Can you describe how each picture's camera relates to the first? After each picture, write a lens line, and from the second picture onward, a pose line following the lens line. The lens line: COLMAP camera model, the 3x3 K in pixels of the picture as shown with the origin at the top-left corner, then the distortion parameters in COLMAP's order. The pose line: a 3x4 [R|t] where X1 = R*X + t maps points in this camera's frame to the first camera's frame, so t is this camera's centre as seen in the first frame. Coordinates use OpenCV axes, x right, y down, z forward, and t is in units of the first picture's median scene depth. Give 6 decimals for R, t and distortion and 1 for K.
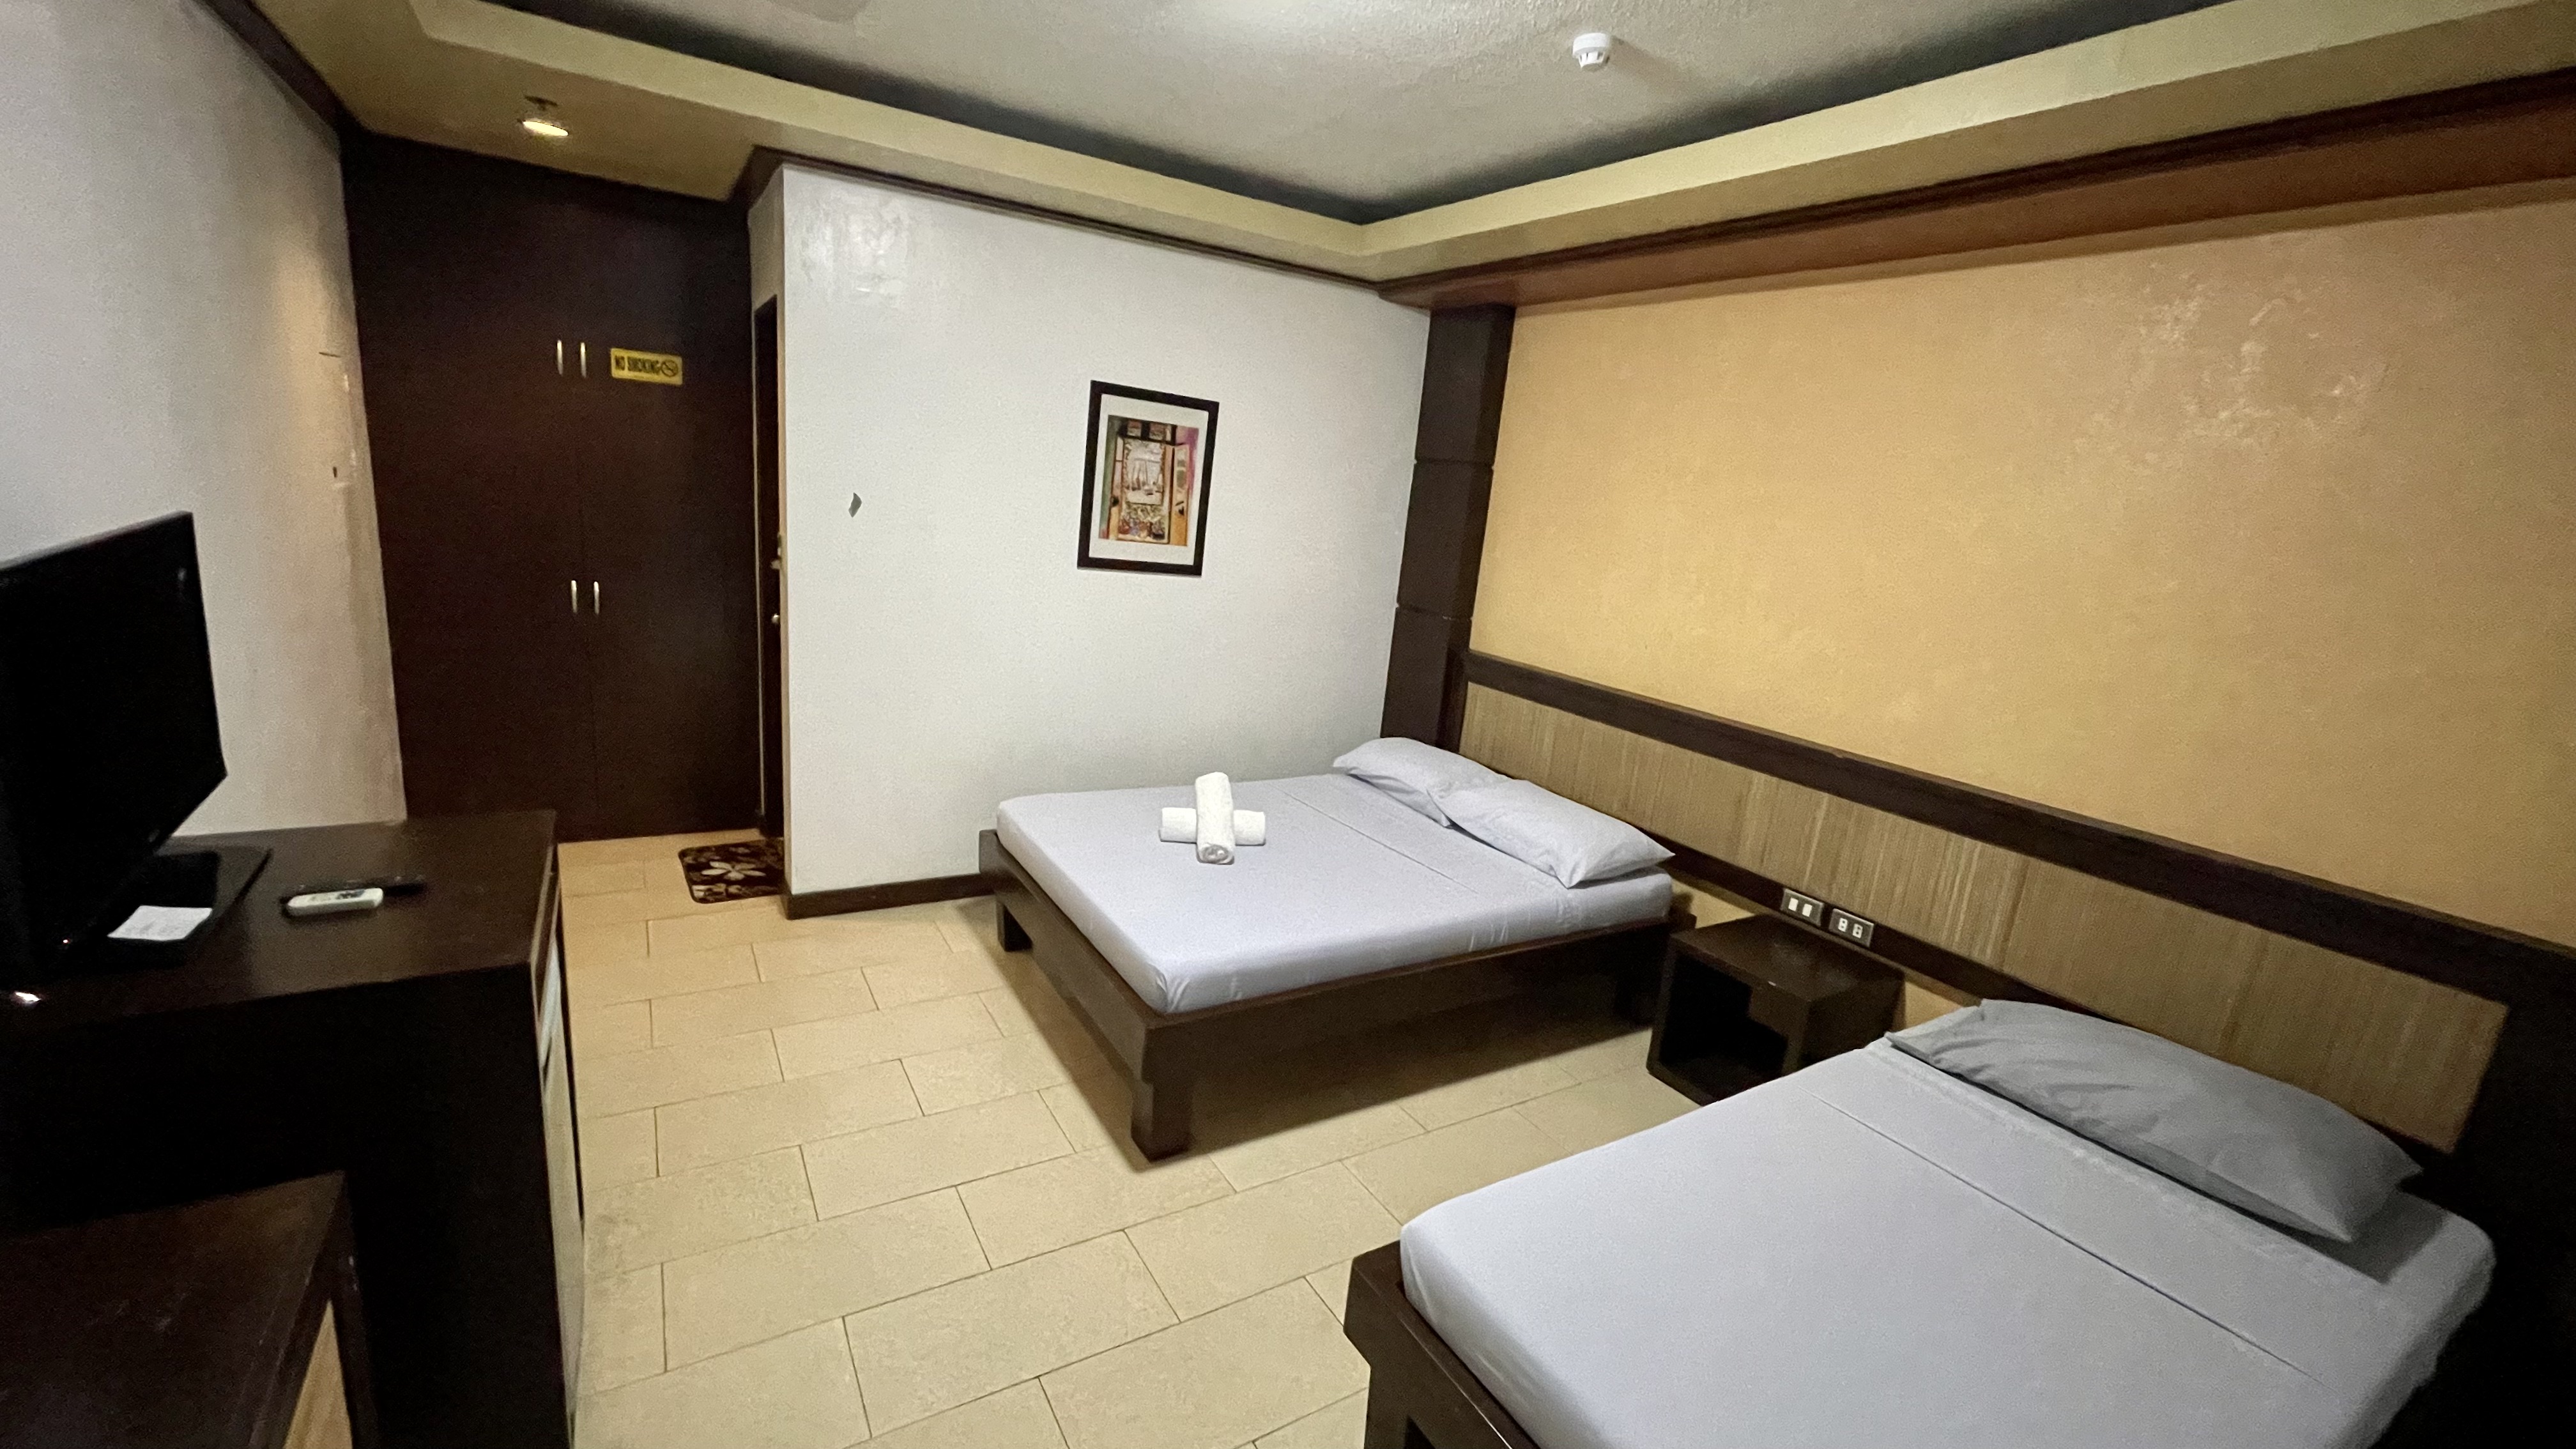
lens RADIAL K [[1047.4, 0, 1272.3], [0, 1047.4, 718.4], [0, 0, 1]] dist [0.008658, 0.002359]
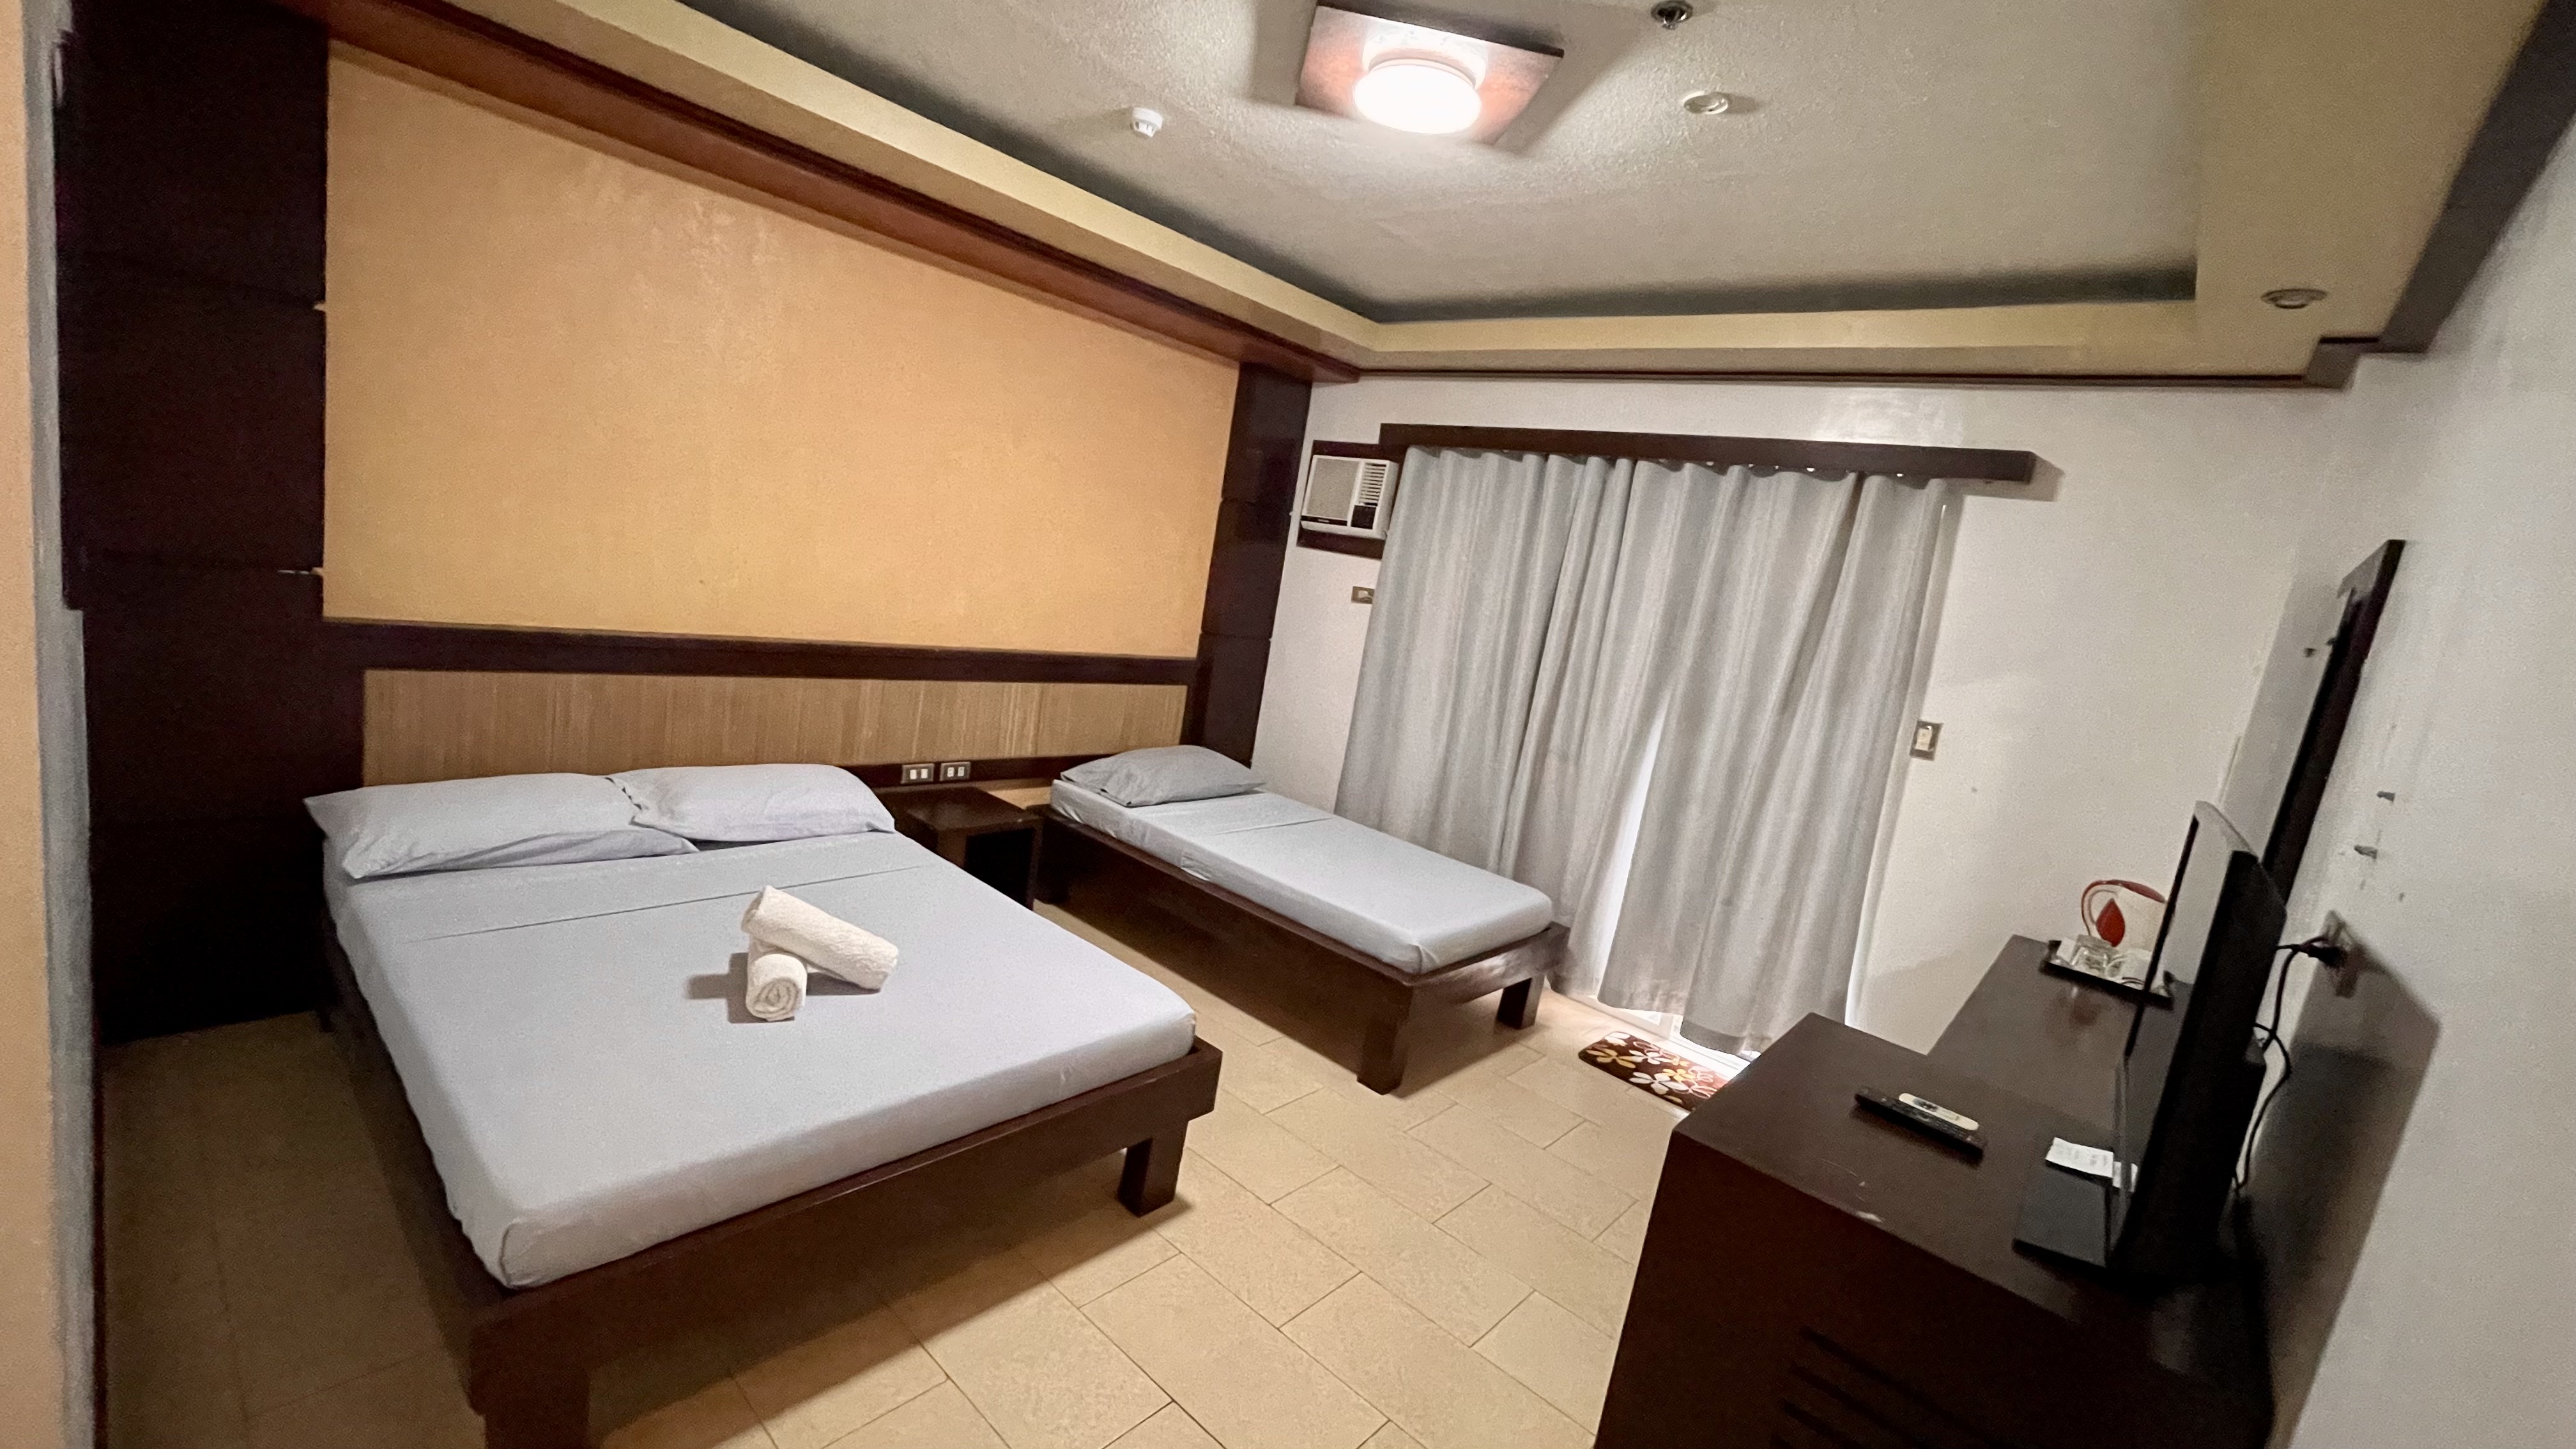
lens RADIAL K [[1047.4, 0, 1292.3], [0, 1047.4, 718.4], [0, 0, 1]] dist [0.008658, 0.002359]
pose [[-0.287057, -0.277044, 0.916976, -0.689163], [0.031766, 0.953984, 0.298169, -0.221839], [-0.957387, 0.114720, -0.265047, 0.817729]]
